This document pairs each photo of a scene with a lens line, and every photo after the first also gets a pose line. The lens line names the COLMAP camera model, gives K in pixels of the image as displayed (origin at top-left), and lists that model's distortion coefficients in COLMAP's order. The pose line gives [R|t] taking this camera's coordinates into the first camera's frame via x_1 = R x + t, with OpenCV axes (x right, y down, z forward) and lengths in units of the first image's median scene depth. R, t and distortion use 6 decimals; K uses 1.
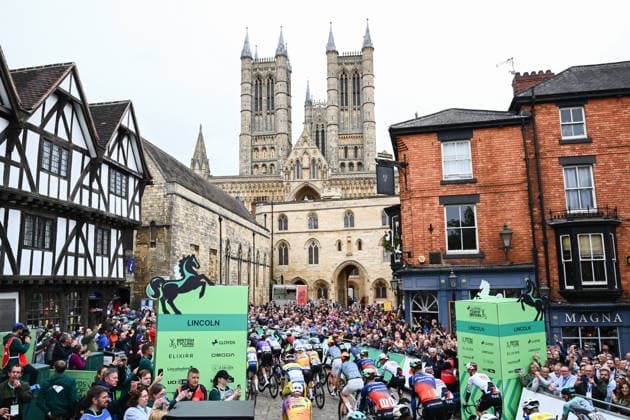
lens RADIAL K [[487.0, 0, 315.8], [0, 487.0, 209.3], [0, 0, 1]] dist [-0.073076, 0.058846]
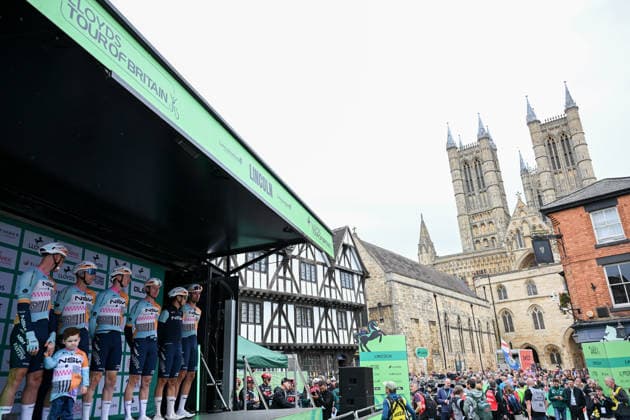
lens RADIAL K [[445.7, 0, 319.5], [0, 445.7, 209.6], [0, 0, 1]] dist [0.019638, -0.003255]
pose [[0.873449, -0.191808, -0.447546, 0.179602], [0.112214, 0.973696, -0.198302, -0.001820], [0.473810, 0.122986, 0.871997, -0.287922]]
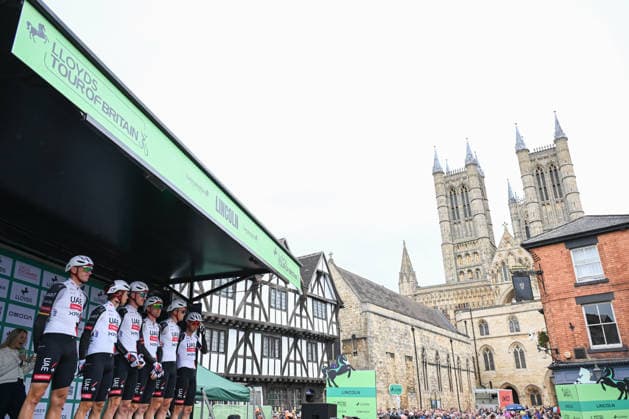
lens RADIAL K [[477.3, 0, 314.5], [0, 477.3, 209.5], [0, 0, 1]] dist [-0.003201, -0.001168]
pose [[0.897463, -0.168536, -0.407622, 0.196881], [0.073683, 0.968422, -0.238178, -0.004806], [0.434892, 0.183721, 0.881542, -0.303901]]
